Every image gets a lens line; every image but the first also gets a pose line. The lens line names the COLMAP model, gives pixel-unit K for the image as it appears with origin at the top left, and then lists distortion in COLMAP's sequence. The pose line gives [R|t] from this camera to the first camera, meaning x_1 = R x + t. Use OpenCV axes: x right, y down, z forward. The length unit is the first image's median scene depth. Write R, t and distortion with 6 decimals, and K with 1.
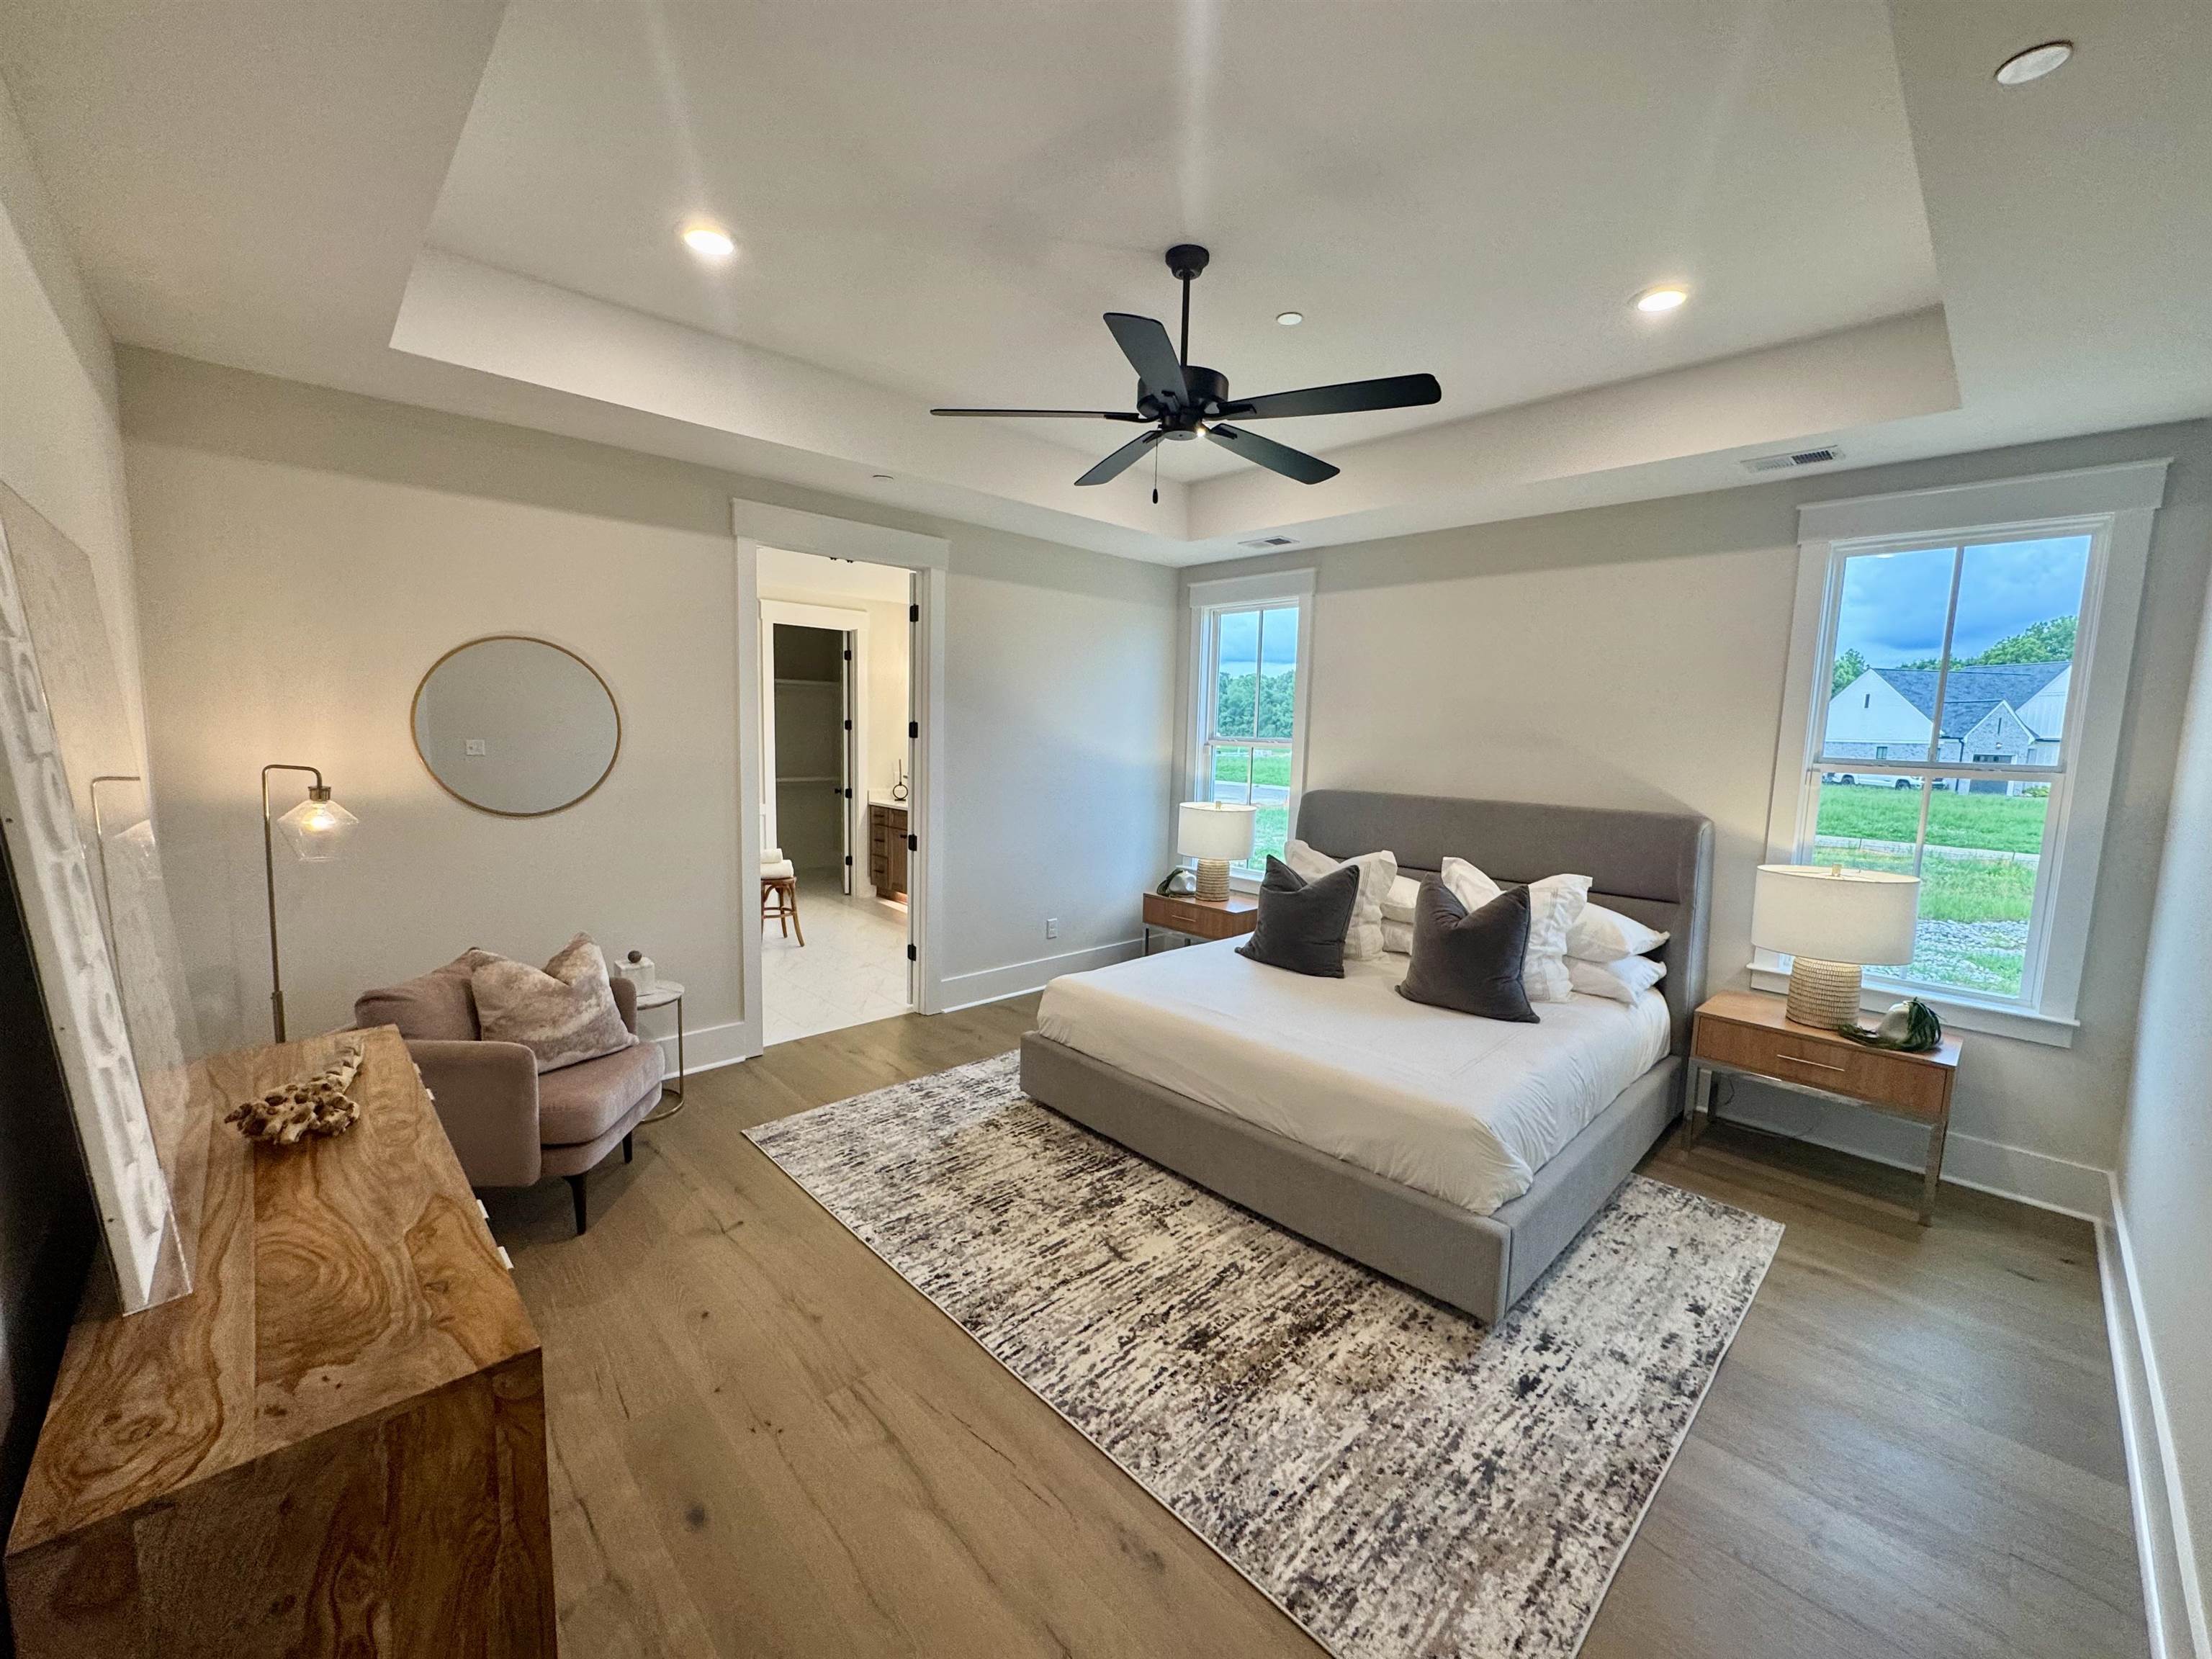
lens RADIAL K [[876.5, 0, 1102.1], [0, 876.5, 833.6], [0, 0, 1]] dist [-0.002396, 0.000837]
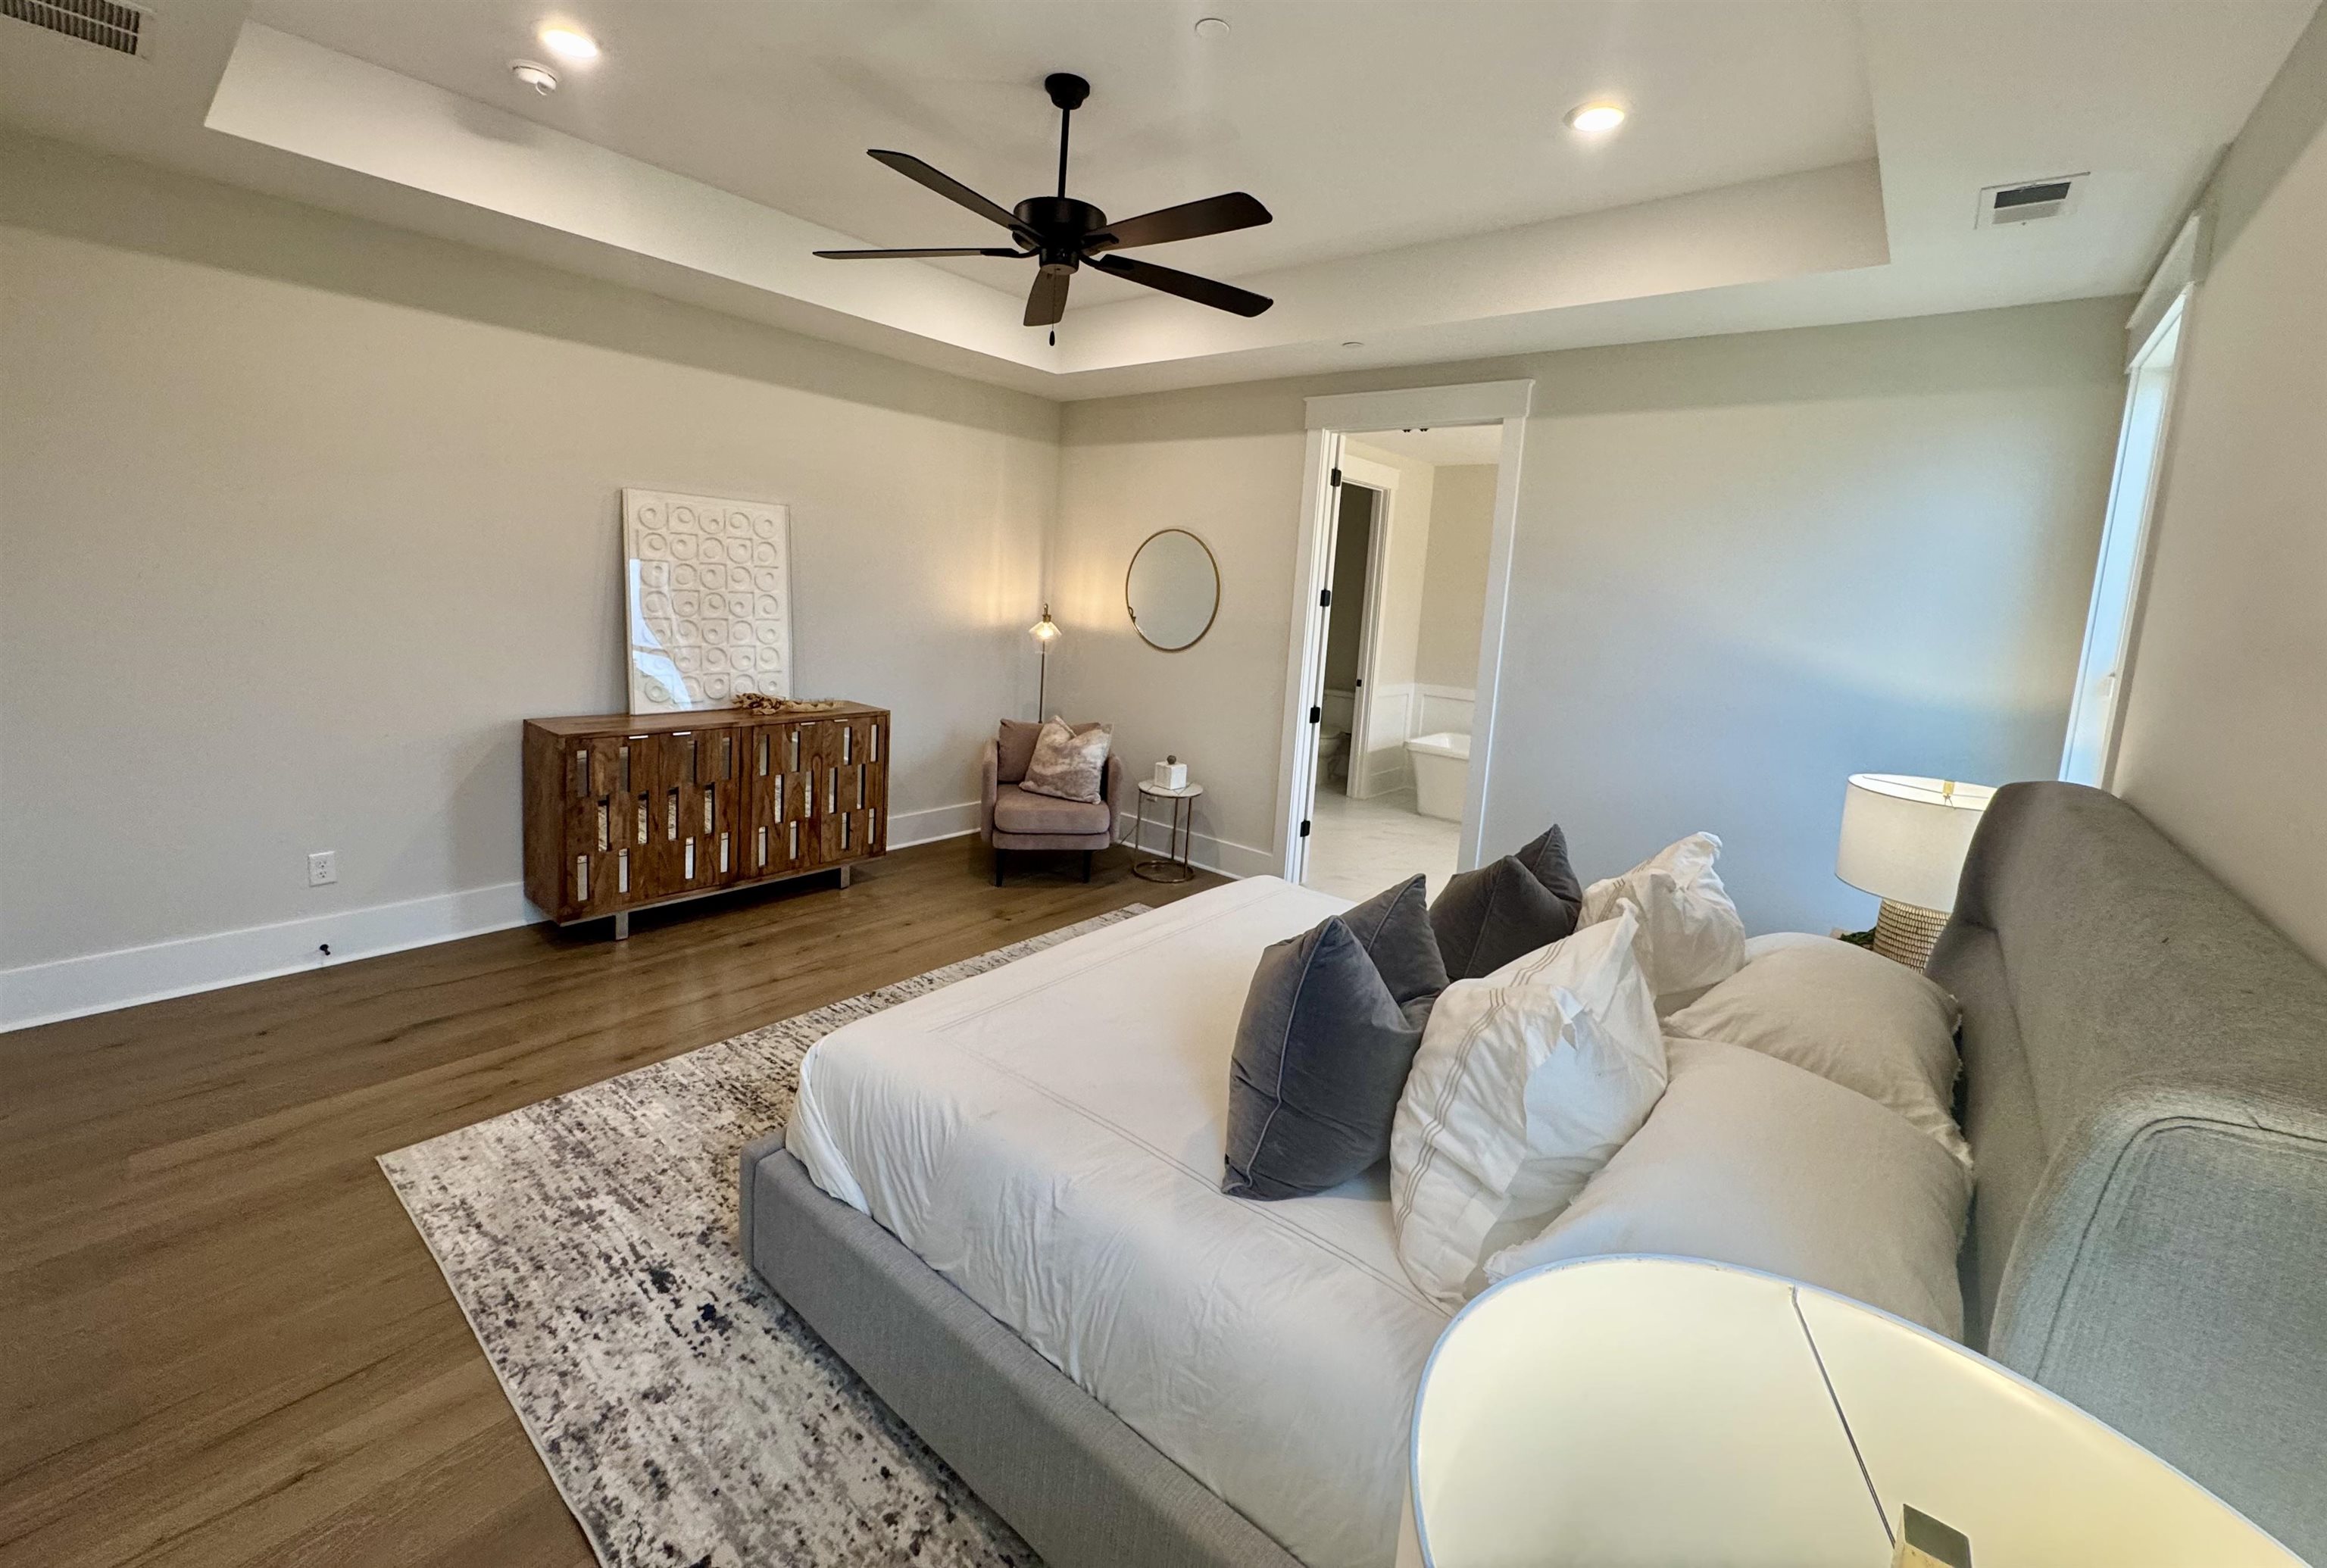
lens RADIAL K [[933.0, 0, 1169.1], [0, 933.0, 701.2], [0, 0, 1]] dist [-0.002136, -0.000431]
pose [[0.121110, 0.107978, -0.986749, 1.449425], [-0.189251, 0.978344, 0.083831, -0.112116], [0.974431, 0.176590, 0.138922, 1.304356]]
